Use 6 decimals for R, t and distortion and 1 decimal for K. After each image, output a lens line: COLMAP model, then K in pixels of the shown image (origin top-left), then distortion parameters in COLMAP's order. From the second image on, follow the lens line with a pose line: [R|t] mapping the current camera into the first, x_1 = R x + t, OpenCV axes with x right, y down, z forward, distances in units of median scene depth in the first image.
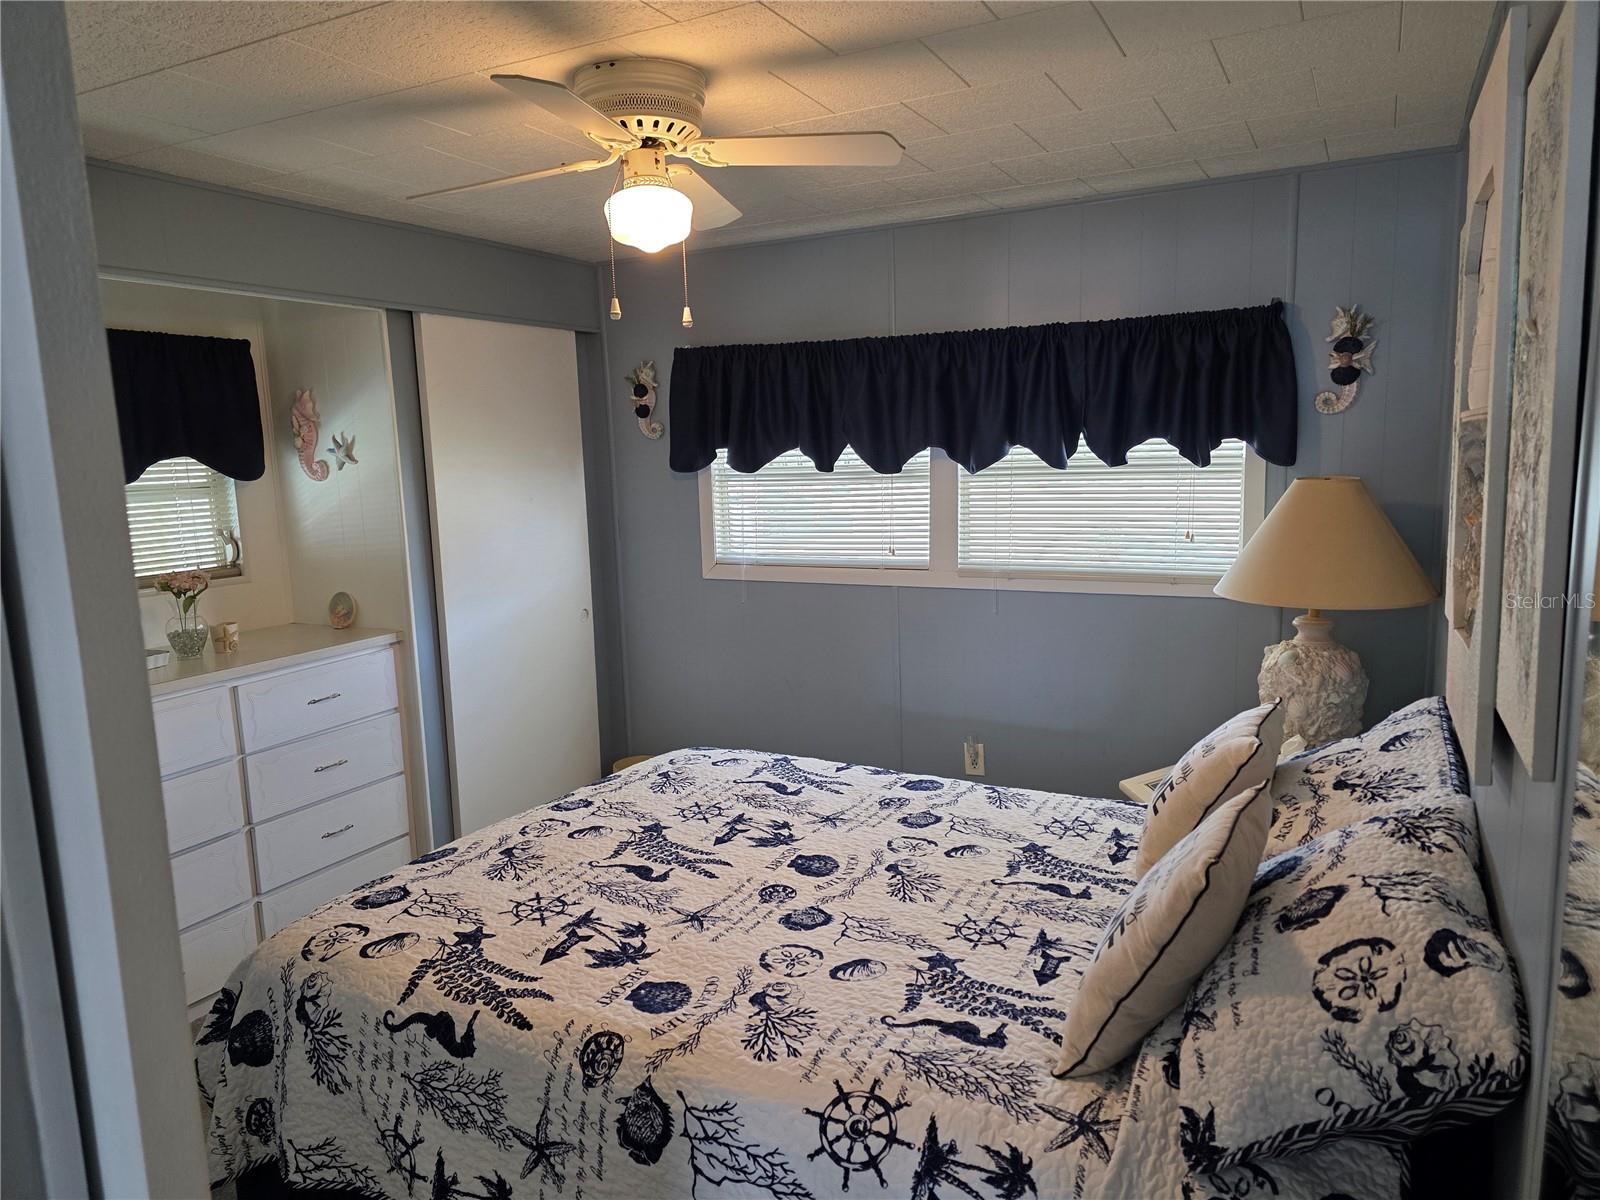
lens RADIAL K [[1073.2, 0, 800.0], [0, 1073.2, 600.0], [0, 0, 1]] dist [0.097717, -0.116470]
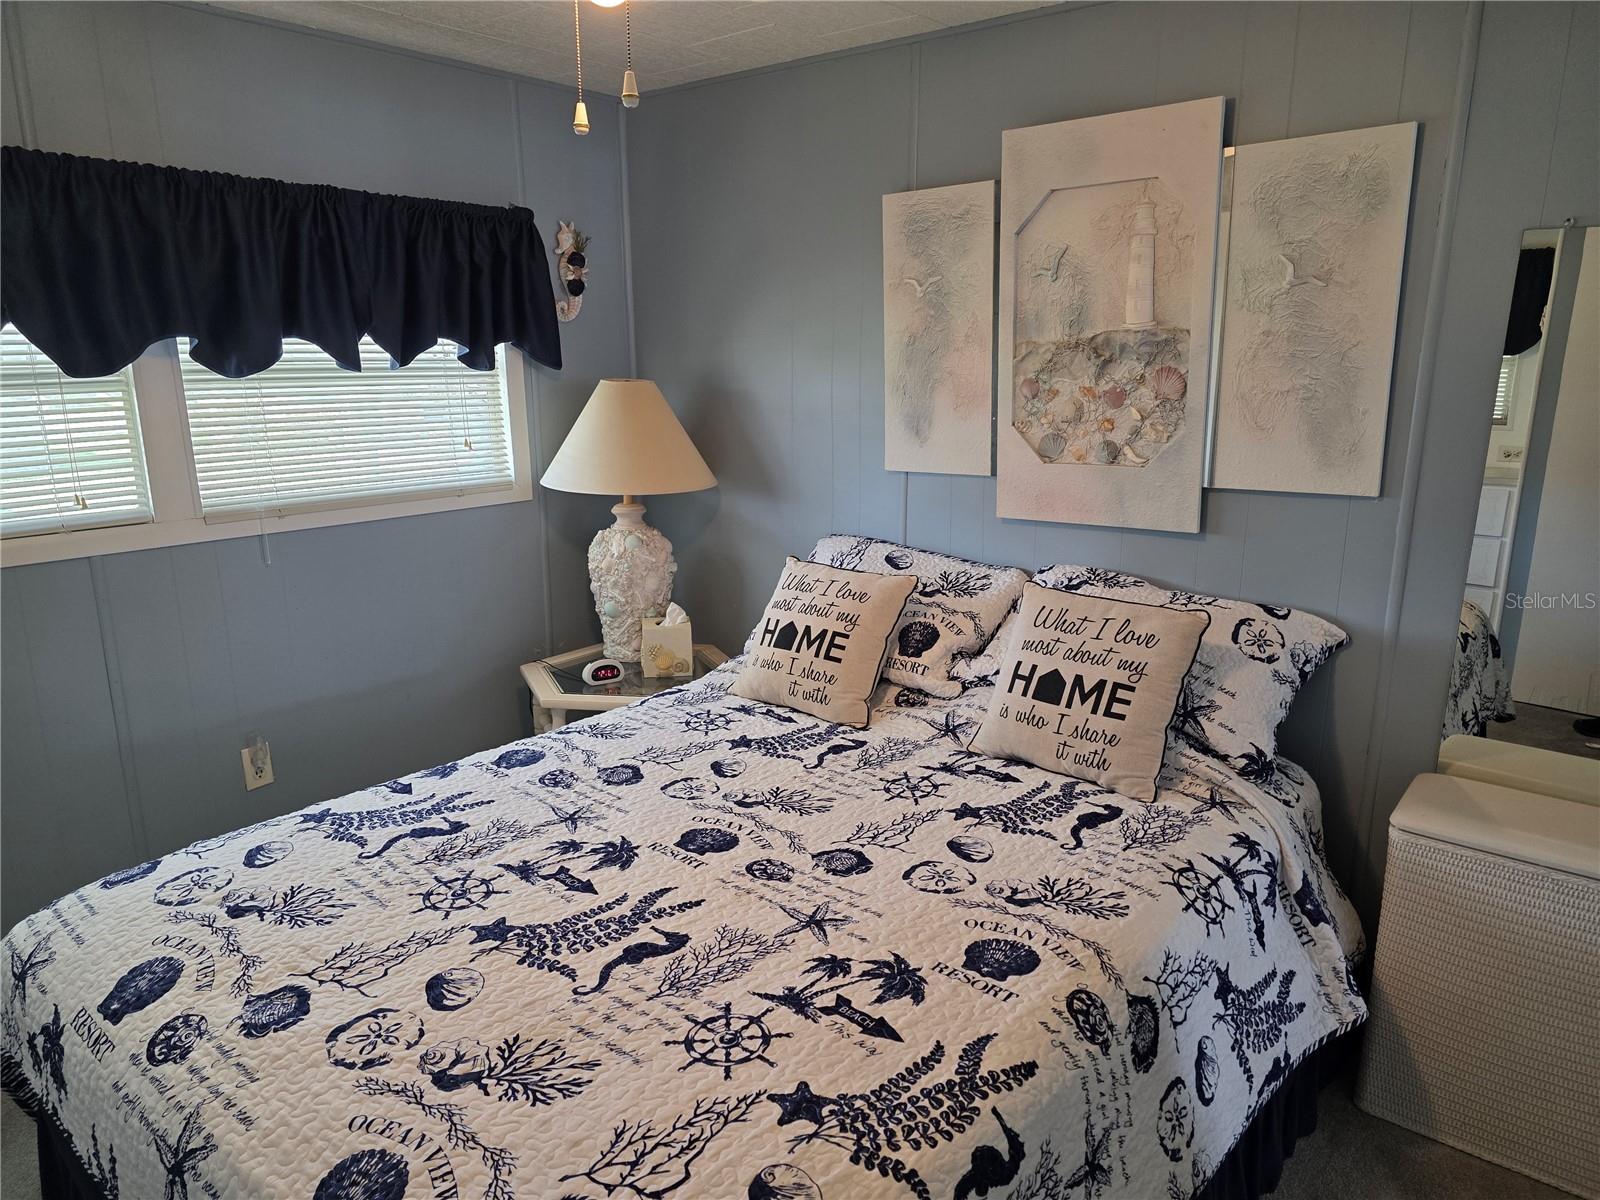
lens RADIAL K [[1073.2, 0, 800.0], [0, 1073.2, 600.0], [0, 0, 1]] dist [0.097717, -0.116470]
pose [[0.202819, -0.198249, 0.958938, -0.729749], [0.134403, 0.975659, 0.173279, -0.070509], [-0.969949, 0.093740, 0.224527, 0.719847]]
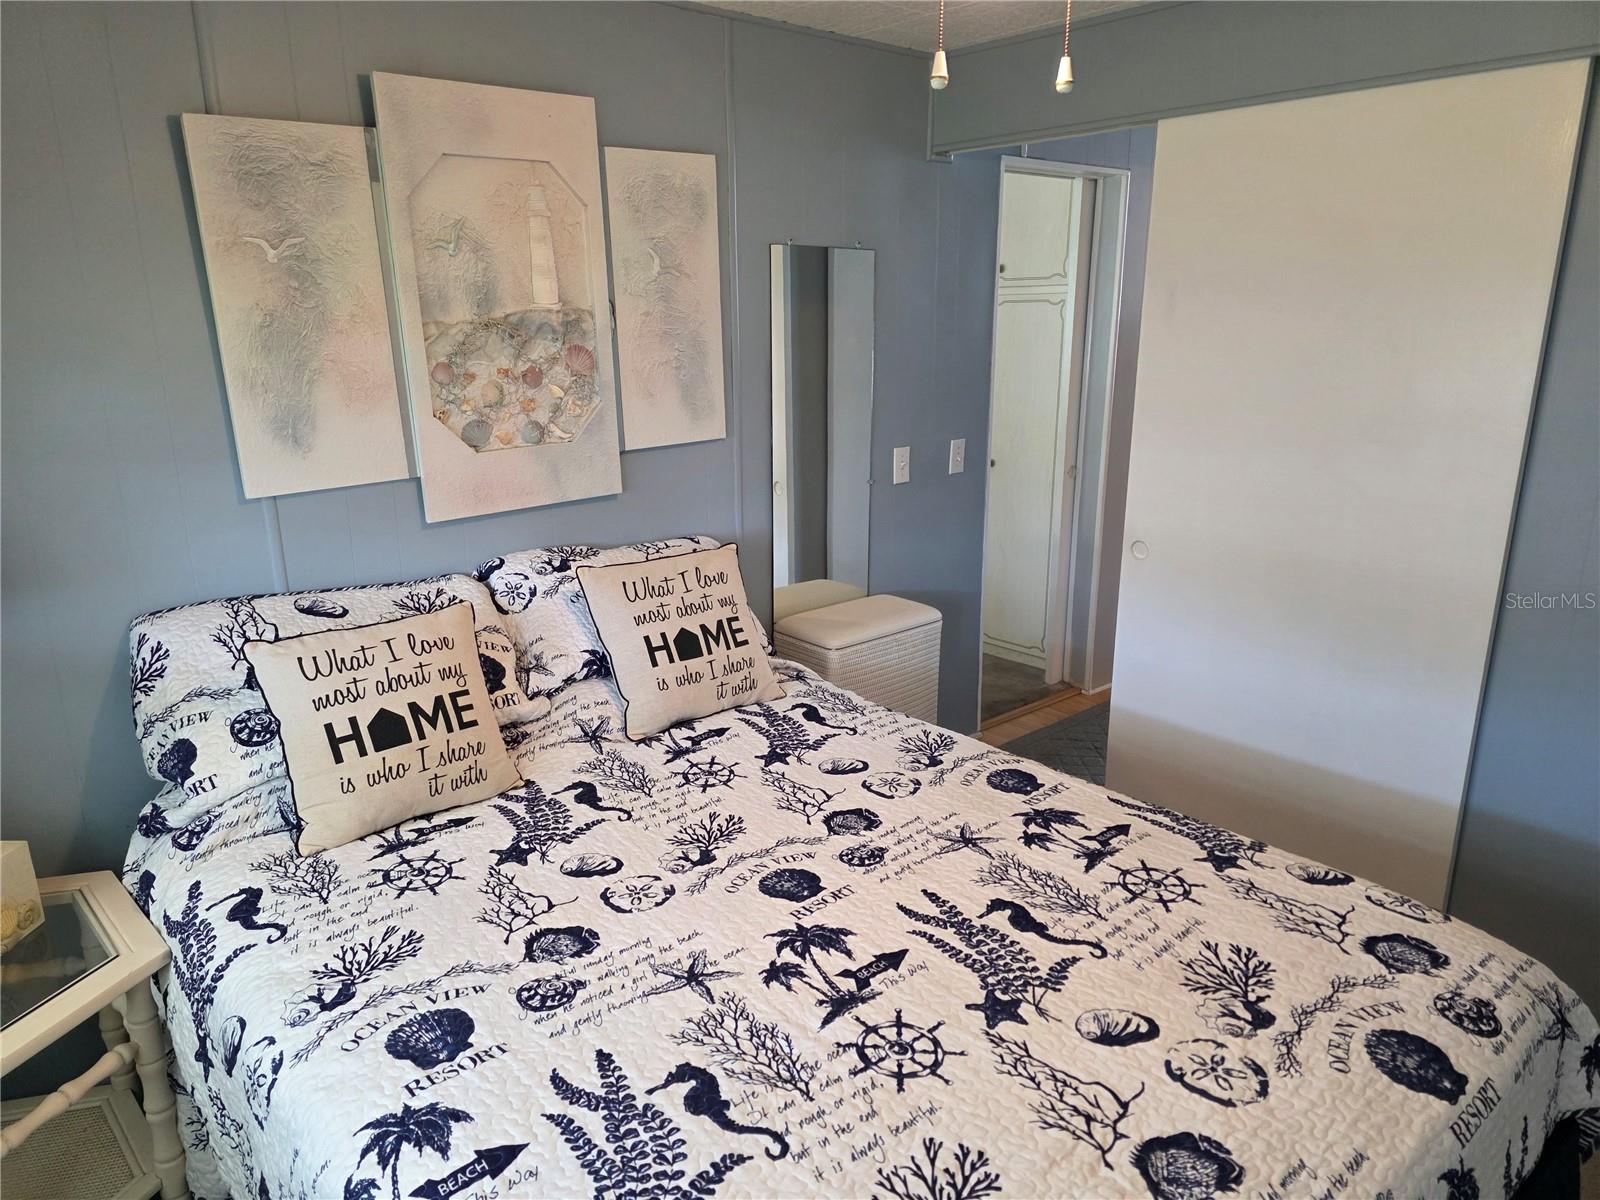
lens RADIAL K [[1068.9, 0, 805.5], [0, 1068.9, 601.3], [0, 0, 1]] dist [0.094756, -0.109082]
pose [[-0.934556, -0.054326, 0.351645, -0.244982], [0.088675, 0.921534, 0.378036, -0.213687], [-0.344590, 0.384478, -0.856408, 1.546397]]
